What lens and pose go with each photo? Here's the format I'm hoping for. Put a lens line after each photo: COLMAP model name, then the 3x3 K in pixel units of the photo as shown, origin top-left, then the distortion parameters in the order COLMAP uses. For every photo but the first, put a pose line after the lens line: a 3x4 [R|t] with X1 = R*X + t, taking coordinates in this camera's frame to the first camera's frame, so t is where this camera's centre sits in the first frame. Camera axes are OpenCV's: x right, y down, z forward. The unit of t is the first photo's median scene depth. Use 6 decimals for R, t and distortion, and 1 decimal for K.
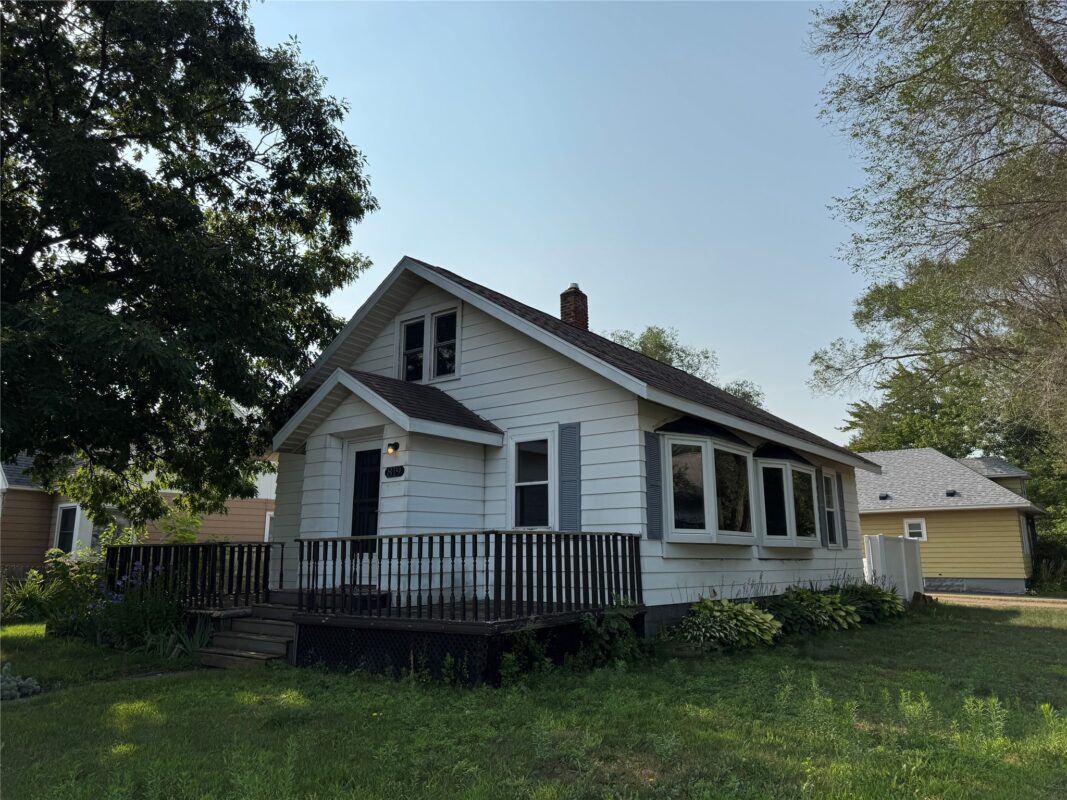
lens RADIAL K [[755.9, 0, 530.0], [0, 755.9, 404.7], [0, 0, 1]] dist [0.113938, -0.203602]
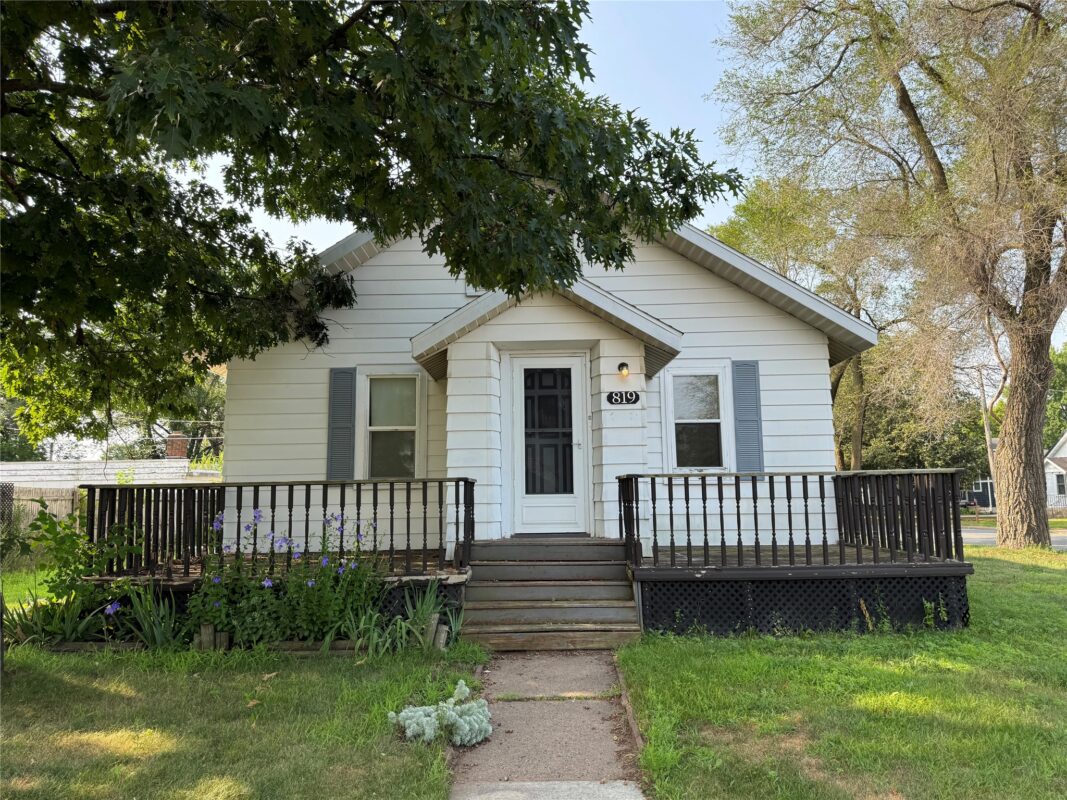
lens RADIAL K [[755.9, 0, 530.0], [0, 755.9, 404.7], [0, 0, 1]] dist [0.113938, -0.203602]
pose [[0.805368, 0.065856, 0.589105, -0.730791], [-0.100544, 0.994586, 0.026270, 0.082393], [-0.584185, -0.080388, 0.807629, 0.382591]]
